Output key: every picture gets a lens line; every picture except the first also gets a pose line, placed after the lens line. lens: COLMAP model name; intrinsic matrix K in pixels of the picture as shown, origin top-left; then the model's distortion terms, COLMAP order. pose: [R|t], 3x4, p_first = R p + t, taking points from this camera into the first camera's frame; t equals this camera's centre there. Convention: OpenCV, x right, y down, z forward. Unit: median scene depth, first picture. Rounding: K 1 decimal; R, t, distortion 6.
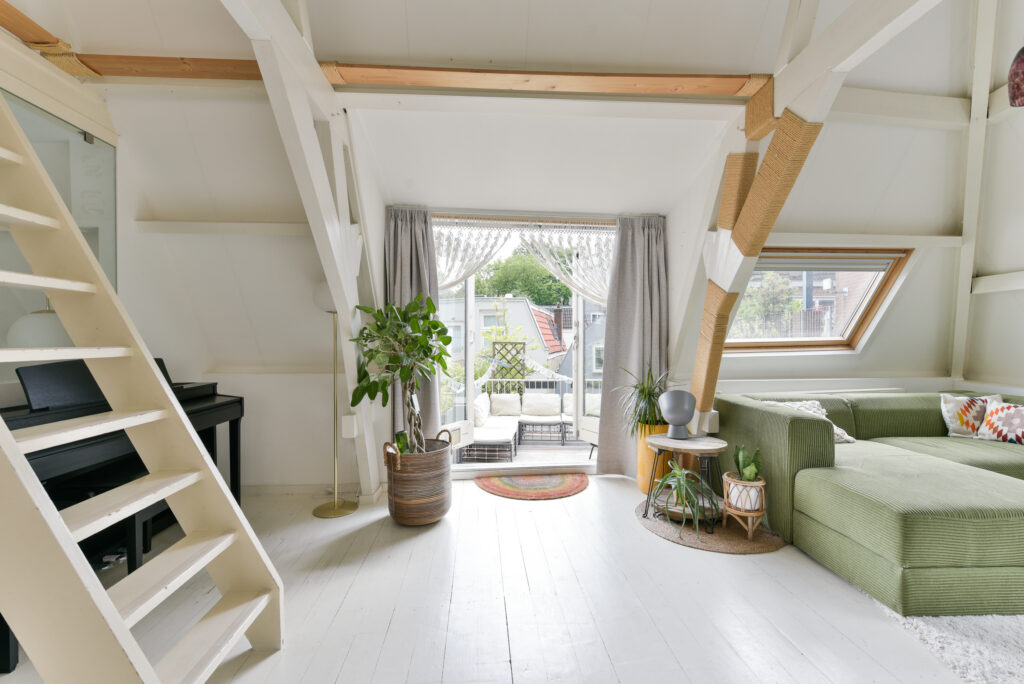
lens RADIAL K [[441.7, 0, 515.9], [0, 441.7, 342.9], [0, 0, 1]] dist [0.000194, -0.000552]
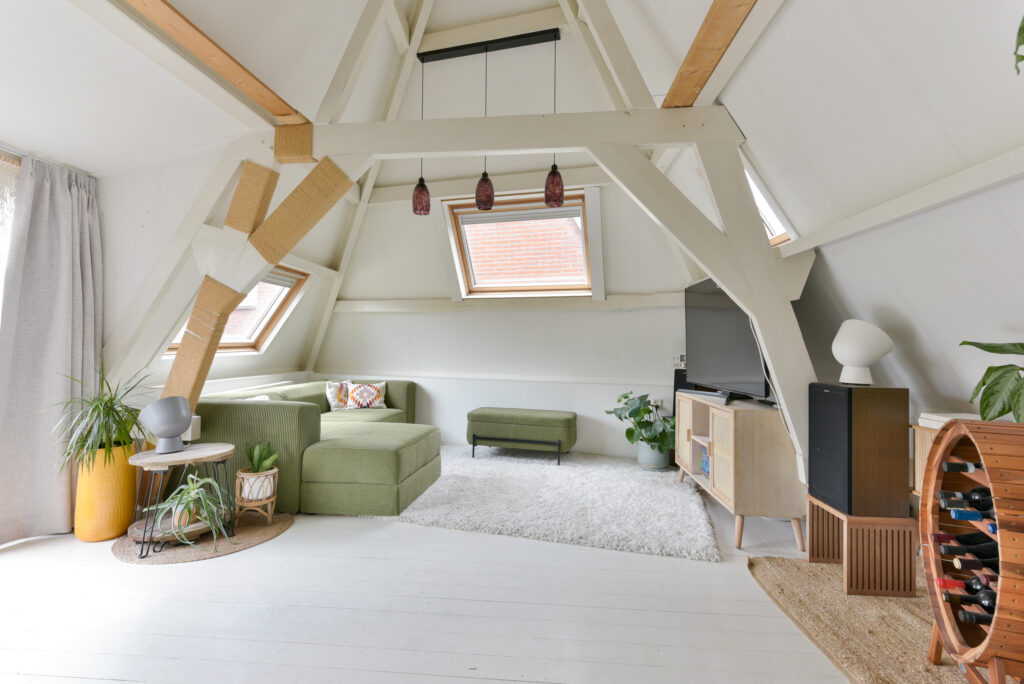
lens RADIAL K [[466.4, 0, 524.8], [0, 466.4, 333.5], [0, 0, 1]] dist [-0.000285, 0.000075]
pose [[0.148204, 0.033214, 0.988399, -0.447672], [-0.002869, 0.999446, -0.033155, 0.011529], [-0.988953, 0.002078, 0.148217, 0.179166]]
